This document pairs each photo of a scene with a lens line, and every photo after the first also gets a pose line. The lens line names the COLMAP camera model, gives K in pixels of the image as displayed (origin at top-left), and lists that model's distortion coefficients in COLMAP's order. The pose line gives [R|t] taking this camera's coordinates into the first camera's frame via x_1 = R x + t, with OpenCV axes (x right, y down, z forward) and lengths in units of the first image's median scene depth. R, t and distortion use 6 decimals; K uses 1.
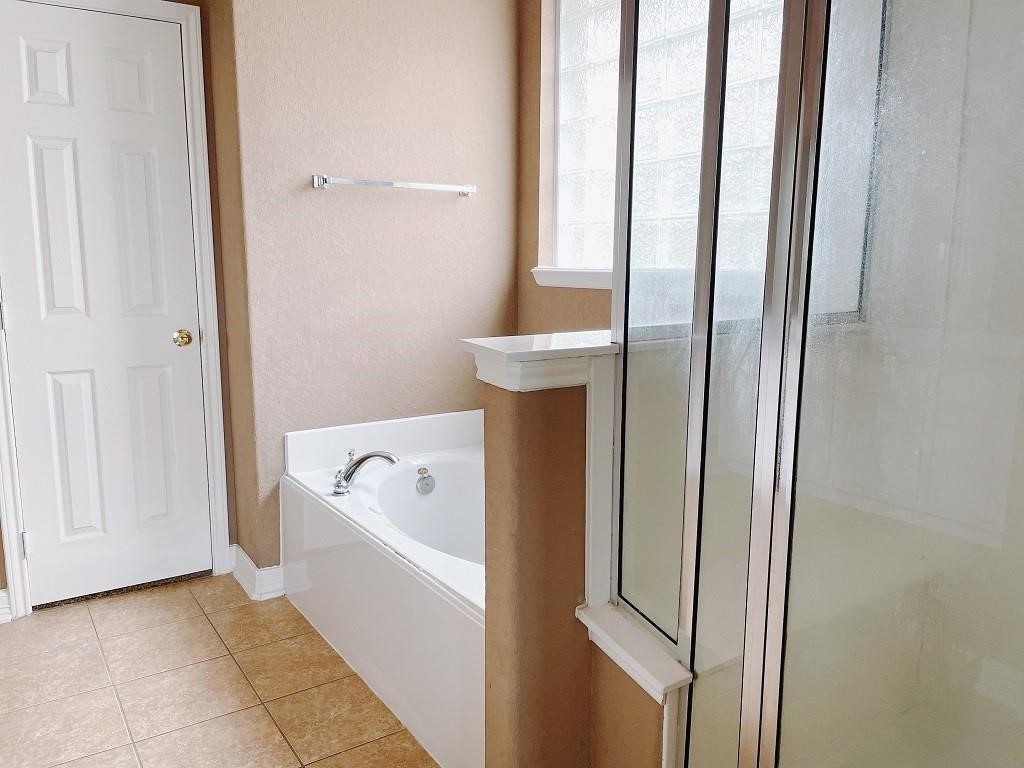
lens RADIAL K [[782.3, 0, 511.8], [0, 782.3, 385.2], [0, 0, 1]] dist [0.077706, -0.106912]
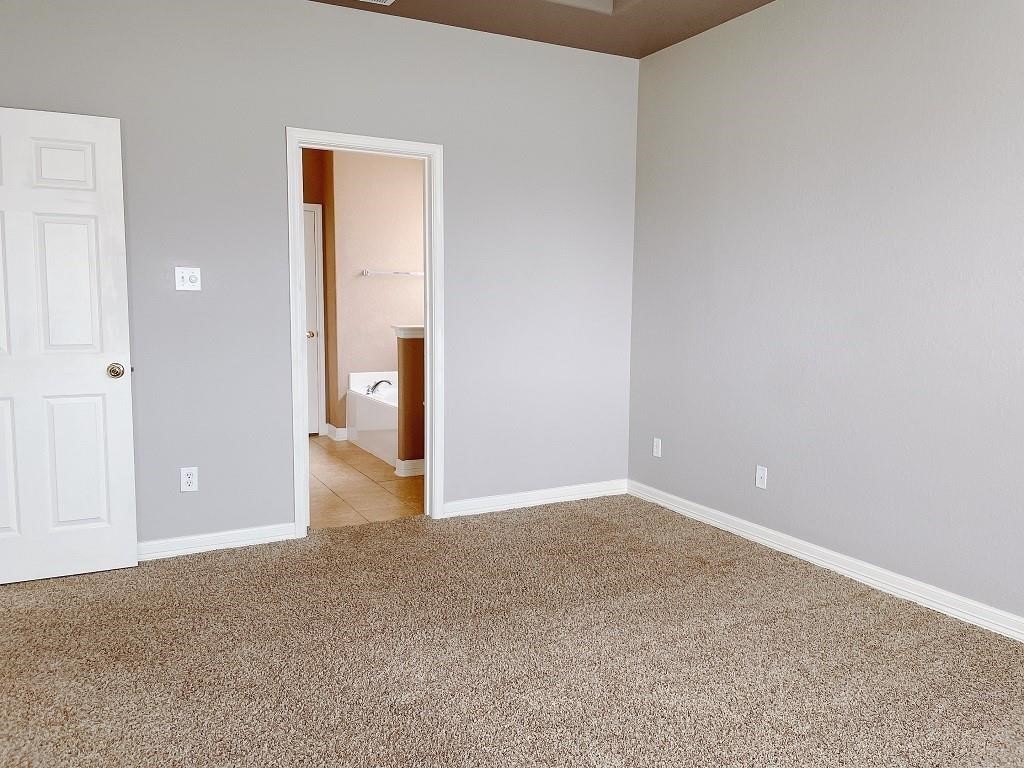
lens RADIAL K [[782.3, 0, 513.3], [0, 782.3, 381.5], [0, 0, 1]] dist [0.077706, -0.106912]
pose [[0.994438, 0.013365, -0.104473, 0.484264], [-0.019180, 0.998310, -0.054856, 0.214164], [0.103563, 0.056555, 0.993014, -1.400706]]
